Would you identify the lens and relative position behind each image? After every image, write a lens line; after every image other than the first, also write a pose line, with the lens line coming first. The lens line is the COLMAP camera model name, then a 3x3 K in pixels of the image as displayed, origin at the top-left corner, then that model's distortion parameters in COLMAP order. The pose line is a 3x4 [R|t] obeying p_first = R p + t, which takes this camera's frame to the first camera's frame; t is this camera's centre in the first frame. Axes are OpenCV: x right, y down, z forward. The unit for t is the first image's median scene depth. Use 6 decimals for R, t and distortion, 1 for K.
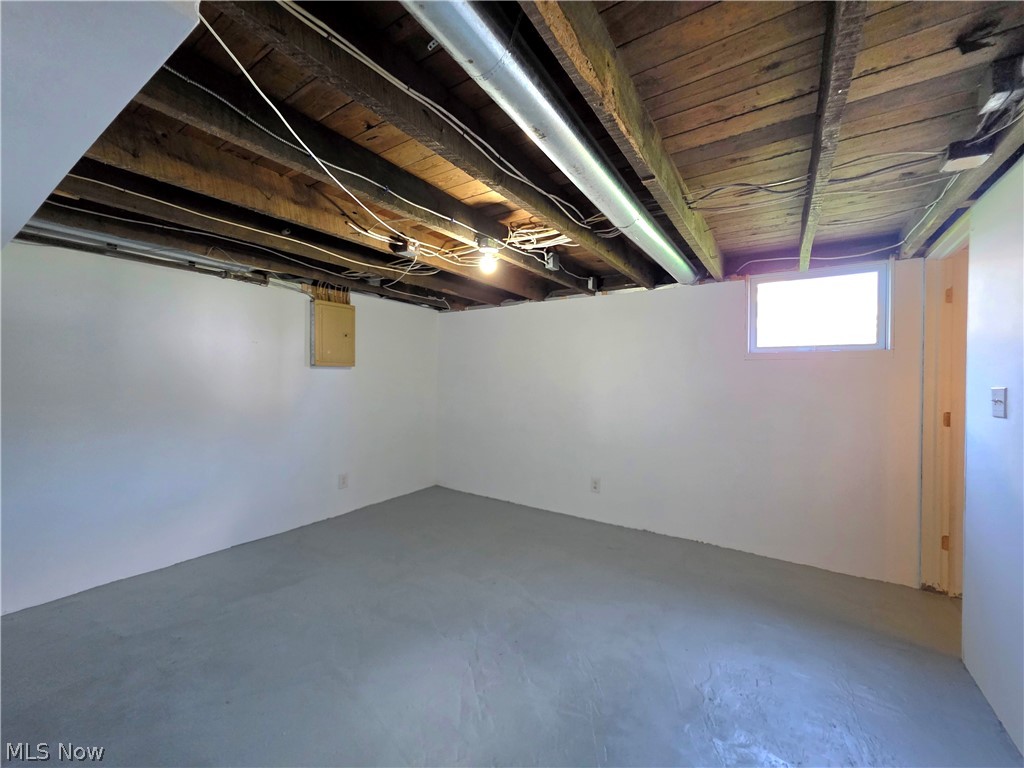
lens RADIAL K [[410.2, 0, 510.4], [0, 410.2, 382.3], [0, 0, 1]] dist [0.002349, -0.000333]
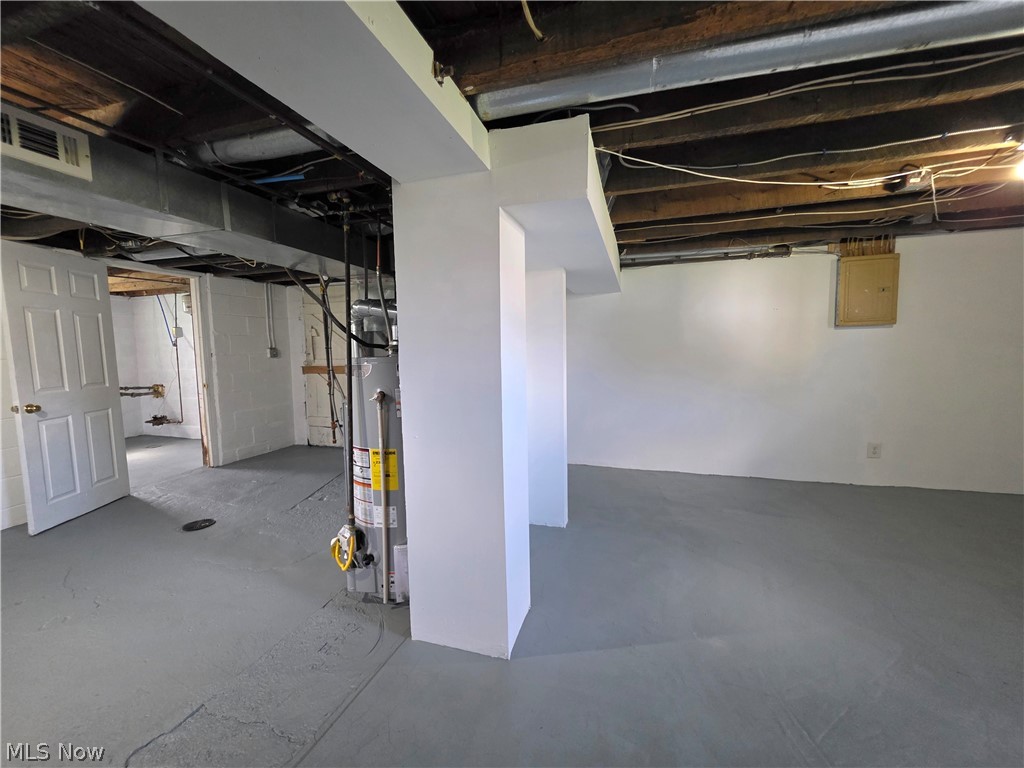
lens RADIAL K [[410.2, 0, 516.4], [0, 410.2, 383.5], [0, 0, 1]] dist [0.002349, -0.000333]
pose [[0.291203, 0.073107, -0.953864, 0.268815], [0.010788, 0.996761, 0.079688, 0.010491], [0.956601, -0.033496, 0.289471, -0.032663]]
